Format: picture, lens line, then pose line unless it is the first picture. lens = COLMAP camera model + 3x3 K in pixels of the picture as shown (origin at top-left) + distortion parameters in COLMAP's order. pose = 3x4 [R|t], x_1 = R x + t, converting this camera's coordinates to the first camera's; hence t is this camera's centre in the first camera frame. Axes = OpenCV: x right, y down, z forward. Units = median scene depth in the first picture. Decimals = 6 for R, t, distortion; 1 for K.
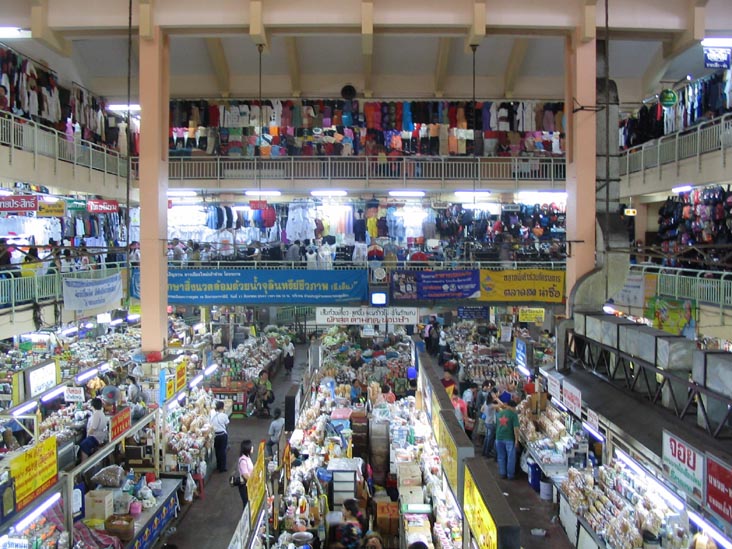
lens RADIAL K [[785.2, 0, 337.3], [0, 785.2, 273.2], [0, 0, 1]] dist [-0.195087, 0.178844]
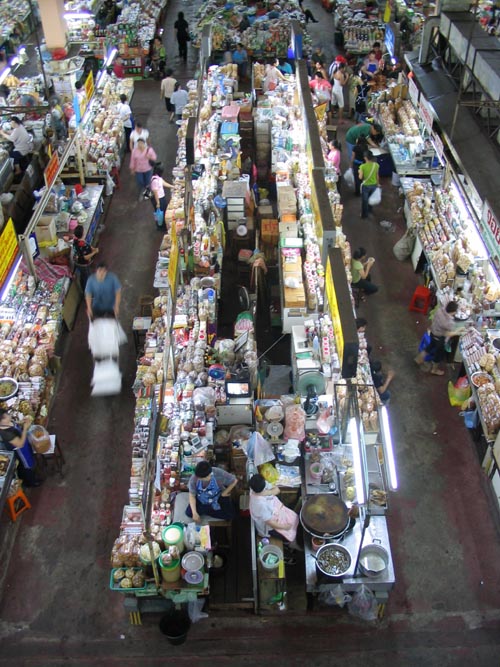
lens RADIAL K [[715.5, 0, 250.0], [0, 715.5, 333.5], [0, 0, 1]] dist [-0.195087, 0.178844]
pose [[0.999088, -0.031039, 0.029307, -0.007663], [0.004094, 0.753036, 0.657967, -0.298710], [-0.042492, -0.657247, 0.752476, -0.017605]]
